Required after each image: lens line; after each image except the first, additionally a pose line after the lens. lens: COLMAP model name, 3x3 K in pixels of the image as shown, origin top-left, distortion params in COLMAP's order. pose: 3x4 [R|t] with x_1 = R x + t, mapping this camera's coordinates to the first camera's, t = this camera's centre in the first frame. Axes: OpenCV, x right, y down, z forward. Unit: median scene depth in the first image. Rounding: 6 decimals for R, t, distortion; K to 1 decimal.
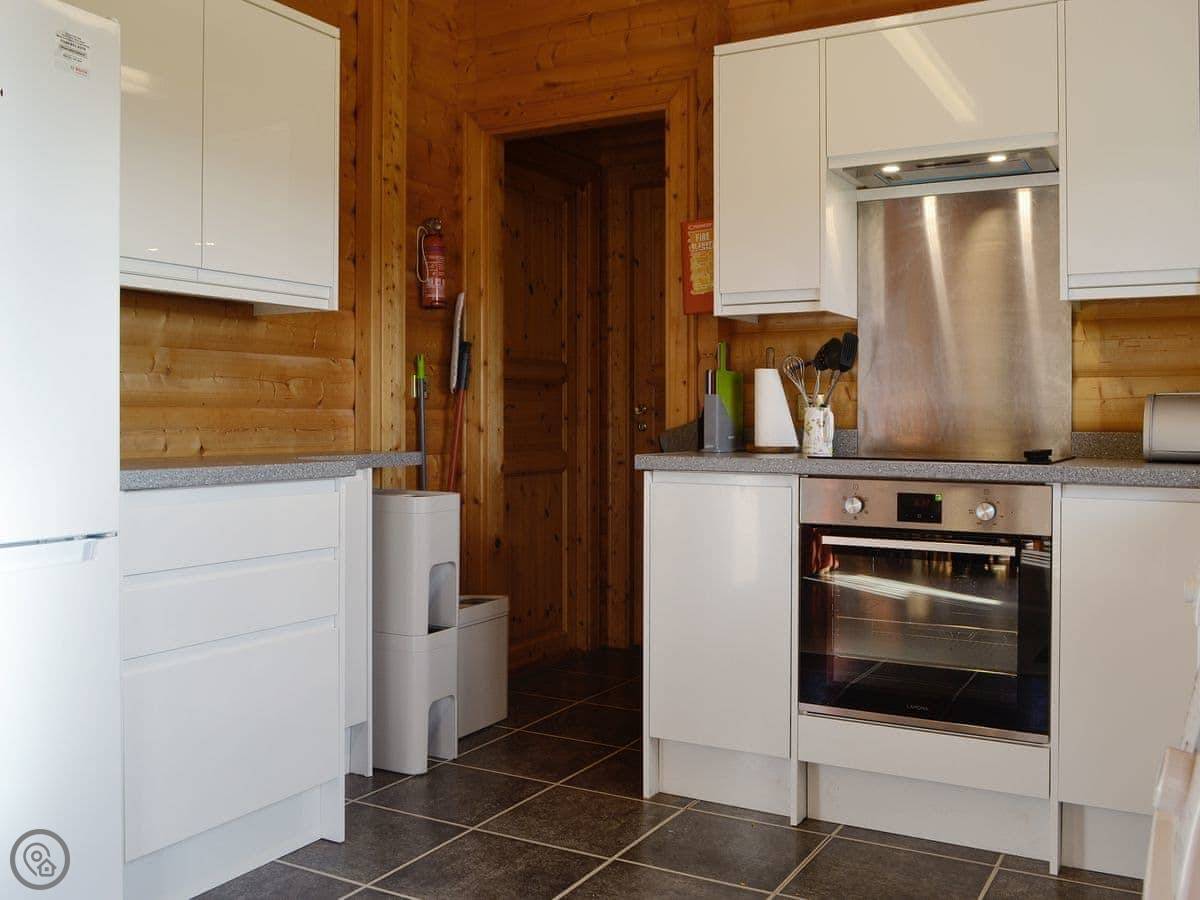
lens RADIAL K [[1087.3, 0, 601.1], [0, 1087.3, 387.5], [0, 0, 1]] dist [-0.061577, -0.002194]
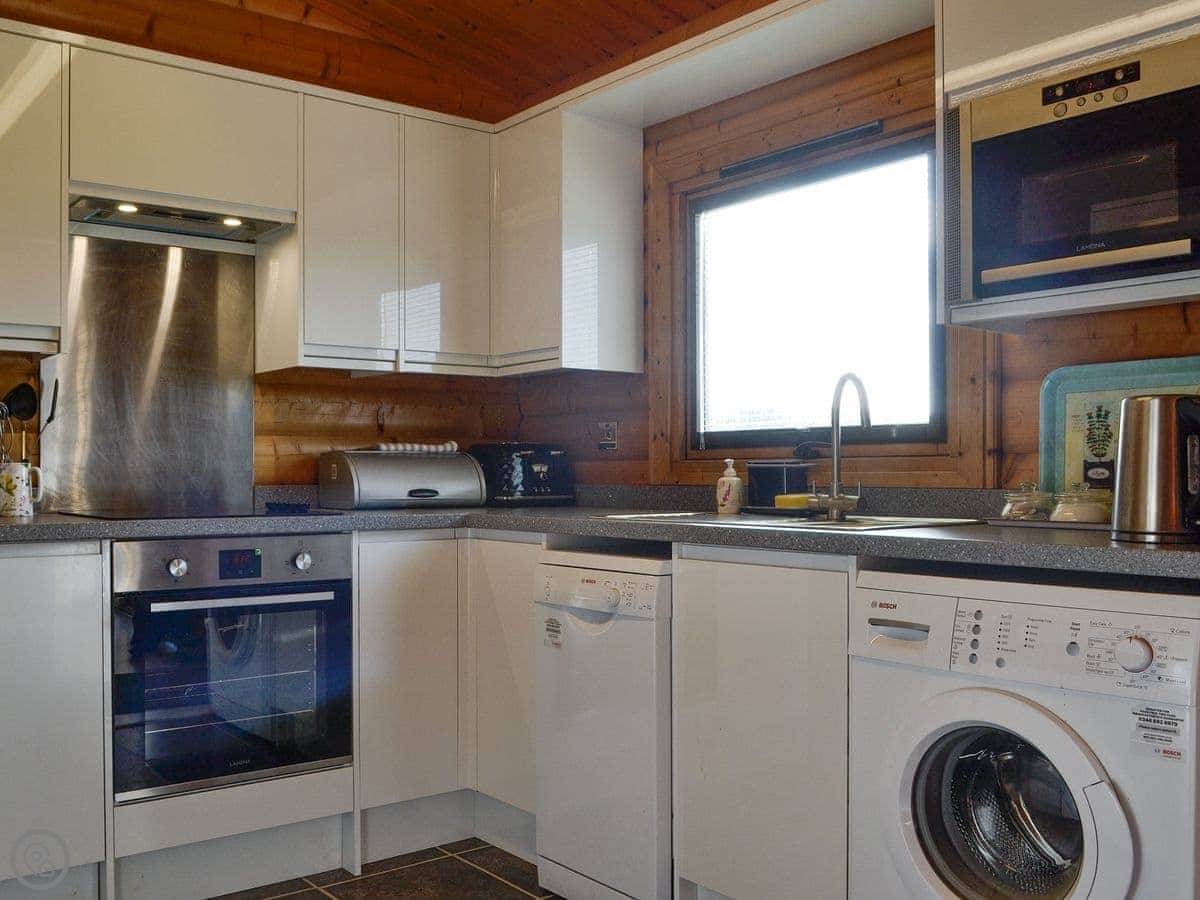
lens RADIAL K [[1119.1, 0, 600.0], [0, 1119.1, 450.0], [0, 0, 1]] dist [-0.065600, 0.005668]
pose [[0.366786, 0.010544, 0.930246, -0.528136], [-0.019612, 0.999801, -0.003600, 0.002348], [-0.930099, -0.016923, 0.366920, 0.299596]]
